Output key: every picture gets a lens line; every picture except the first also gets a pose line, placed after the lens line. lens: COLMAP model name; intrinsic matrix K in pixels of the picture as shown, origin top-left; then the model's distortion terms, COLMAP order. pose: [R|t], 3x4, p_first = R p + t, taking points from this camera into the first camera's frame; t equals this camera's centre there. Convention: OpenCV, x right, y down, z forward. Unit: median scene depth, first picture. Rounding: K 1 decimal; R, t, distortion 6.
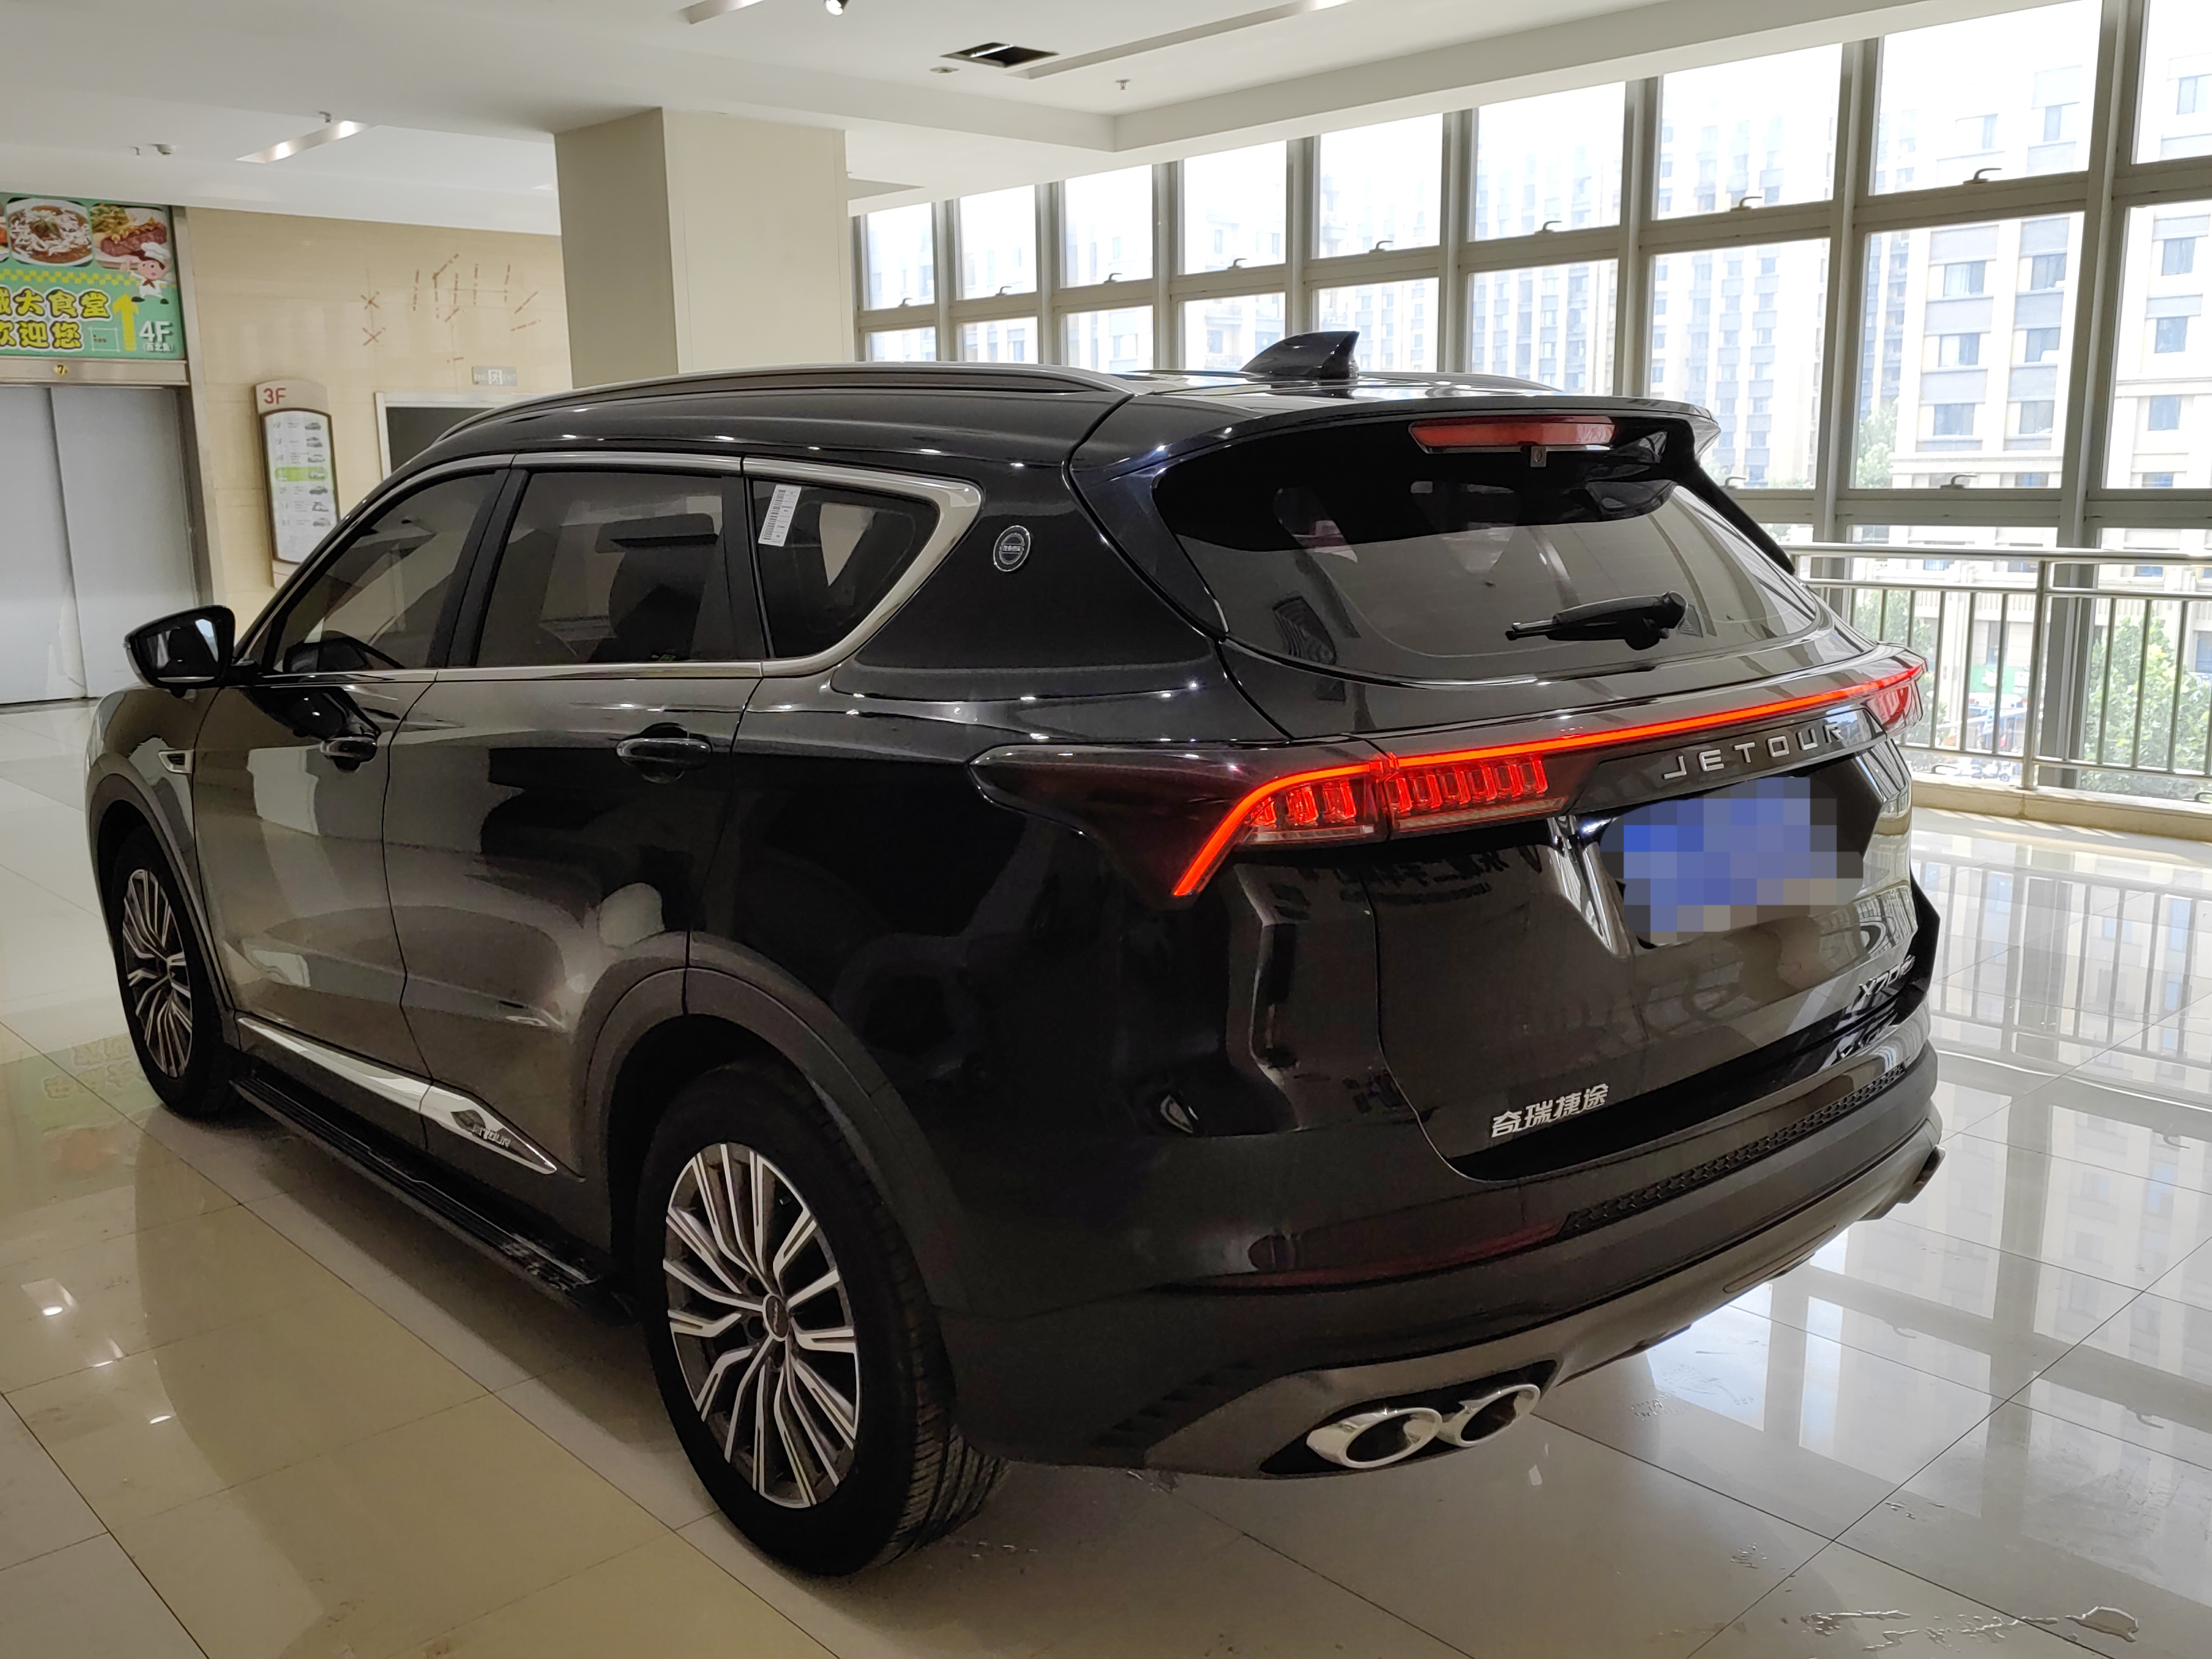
lens RADIAL K [[1857.6, 0, 1106.0], [0, 1857.6, 829.5], [0, 0, 1]] dist [0.058184, -0.131746]
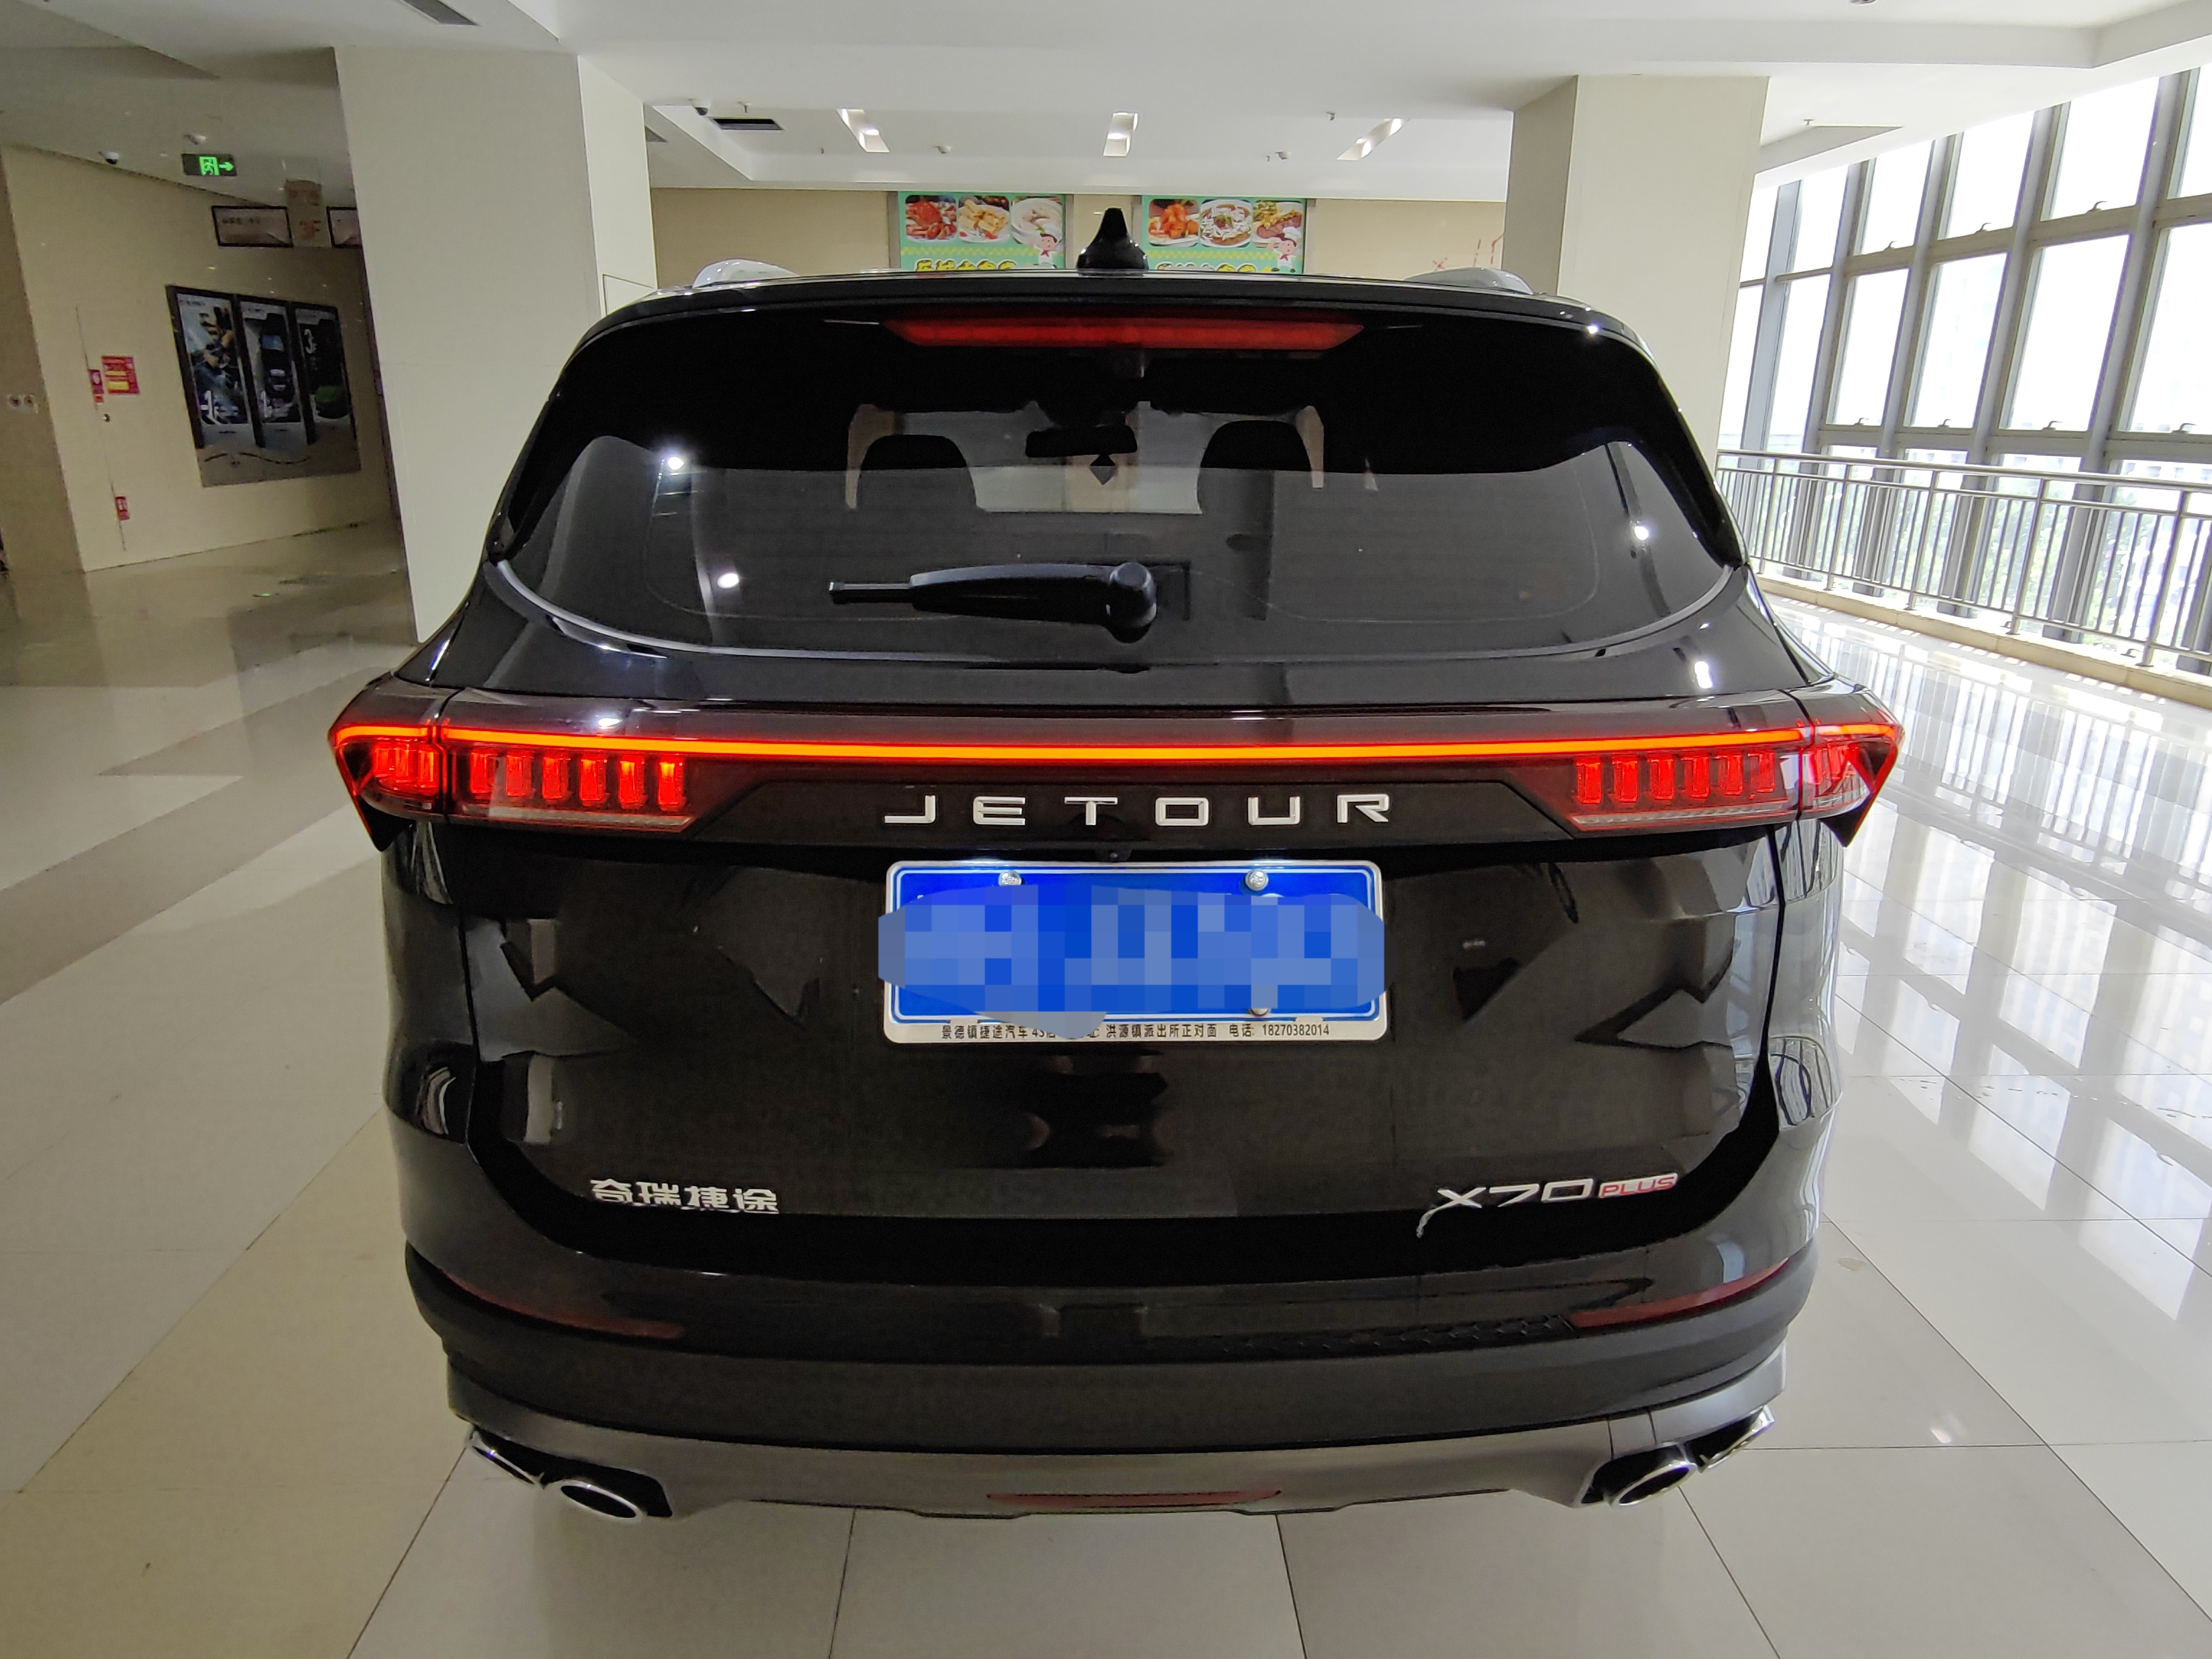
lens RADIAL K [[1351.4, 0, 1106.0], [0, 1351.4, 829.5], [0, 0, 1]] dist [-0.014627, 0.000096]
pose [[0.745963, 0.208239, -0.632595, 0.317487], [-0.130309, 0.977137, 0.167994, -0.056859], [0.653115, -0.042885, 0.756044, 0.304190]]
